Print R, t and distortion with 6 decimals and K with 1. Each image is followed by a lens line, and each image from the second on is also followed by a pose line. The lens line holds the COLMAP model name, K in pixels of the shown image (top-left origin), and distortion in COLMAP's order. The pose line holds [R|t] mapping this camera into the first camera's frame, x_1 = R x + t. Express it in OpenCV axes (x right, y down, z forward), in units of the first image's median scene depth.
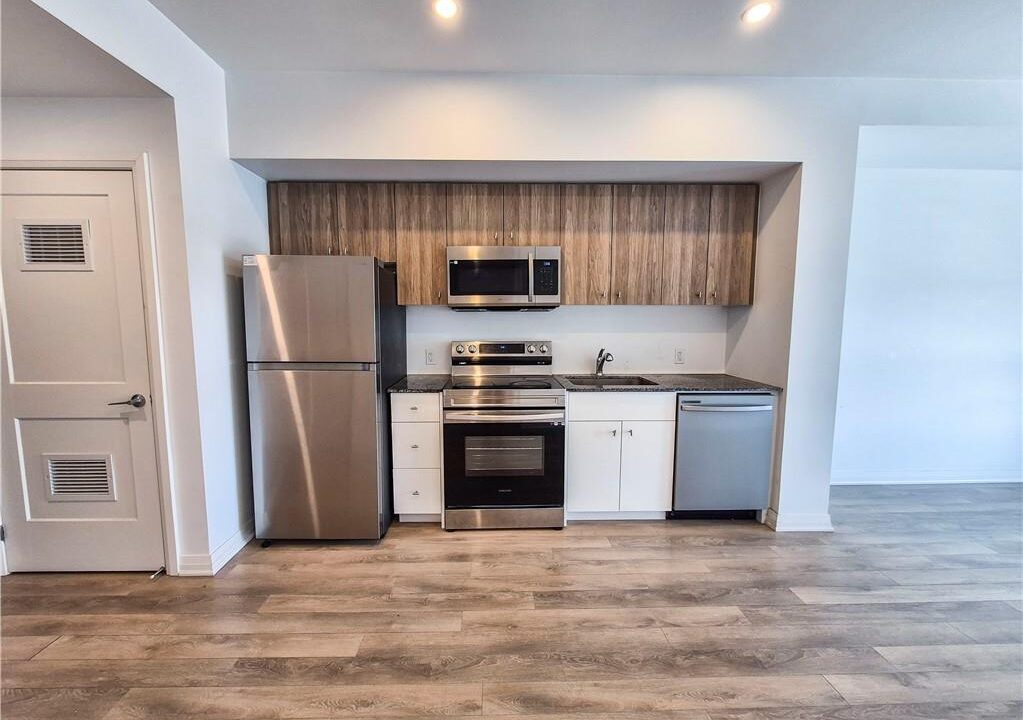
lens RADIAL K [[404.8, 0, 511.5], [0, 404.8, 360.0], [0, 0, 1]] dist [-0.000285, -0.000081]
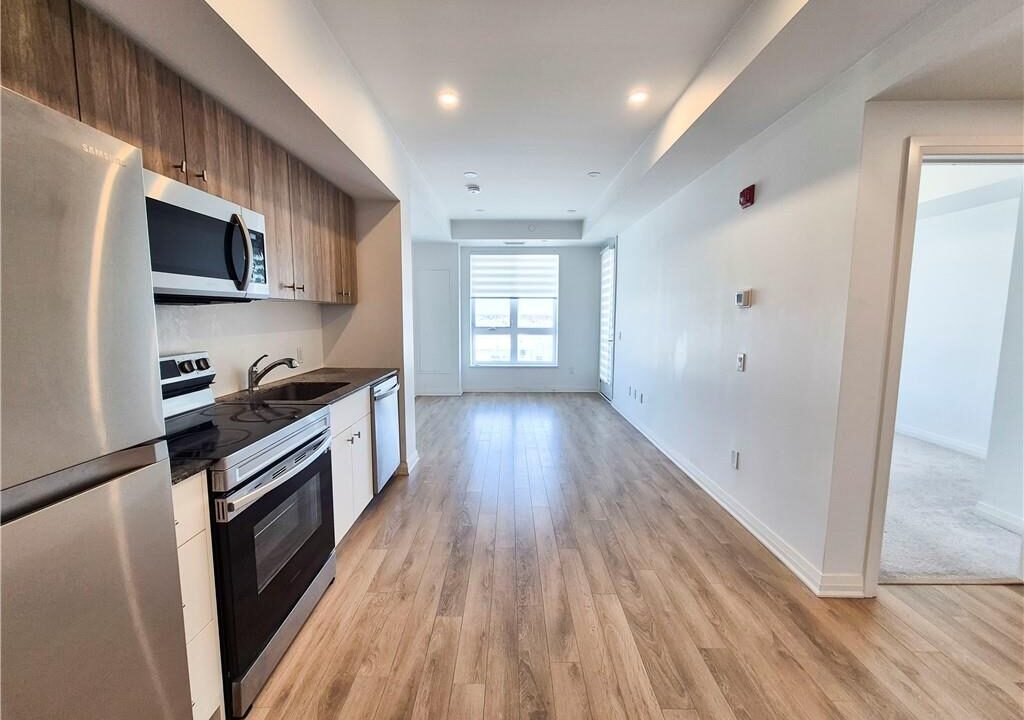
lens RADIAL K [[403.0, 0, 506.6], [0, 403.0, 354.6], [0, 0, 1]] dist [0.015564, -0.000149]
pose [[0.044960, -0.101404, 0.993829, -0.599554], [0.095612, 0.990705, 0.096760, -0.066255], [-0.994403, 0.090672, 0.054238, 0.556974]]
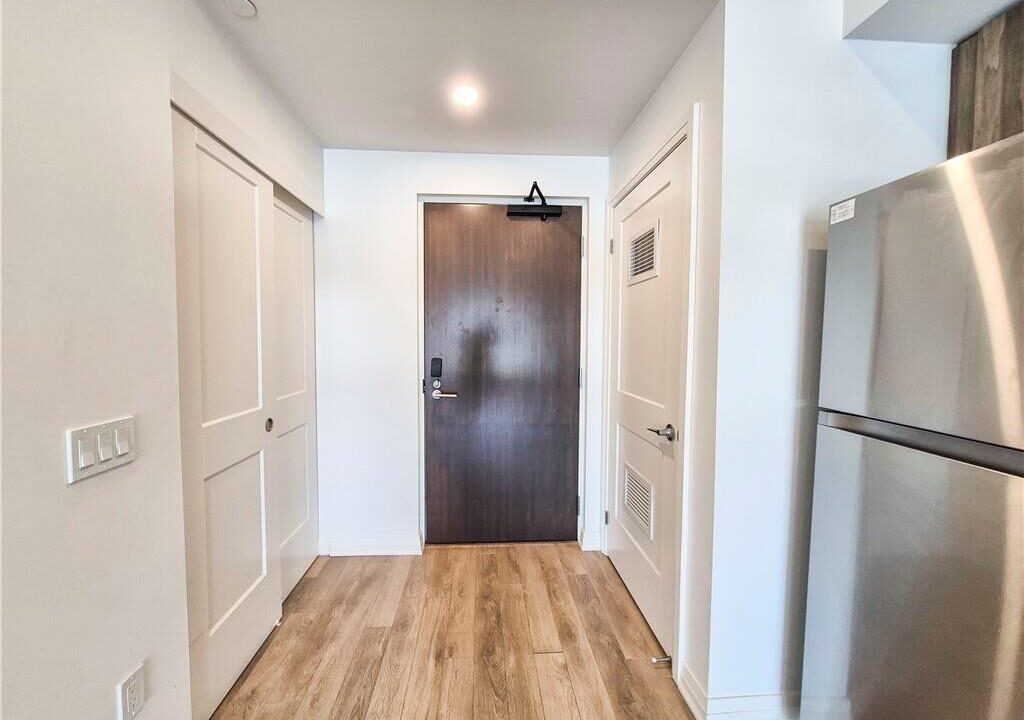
lens RADIAL K [[398.8, 0, 499.8], [0, 398.8, 356.6], [0, 0, 1]] dist [0.000149, -0.000053]
pose [[0.017318, 0.046881, -0.998750, -0.117700], [-0.103802, 0.993587, 0.044839, -0.035488], [0.994447, 0.102896, 0.022073, 0.477565]]
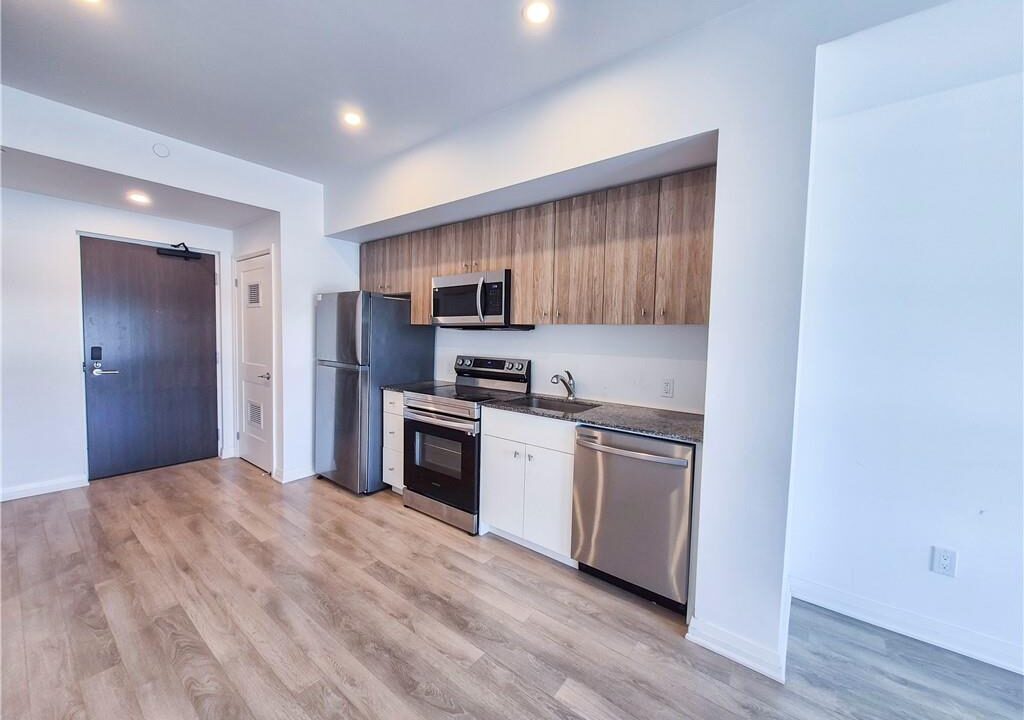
lens RADIAL K [[414.1, 0, 509.9], [0, 414.1, 358.1], [0, 0, 1]] dist [-0.000709, -0.000015]
pose [[0.761324, 0.053230, -0.646183, 0.843968], [-0.086891, 0.996010, -0.020326, -0.028855], [0.642523, 0.071622, 0.762912, 0.199539]]
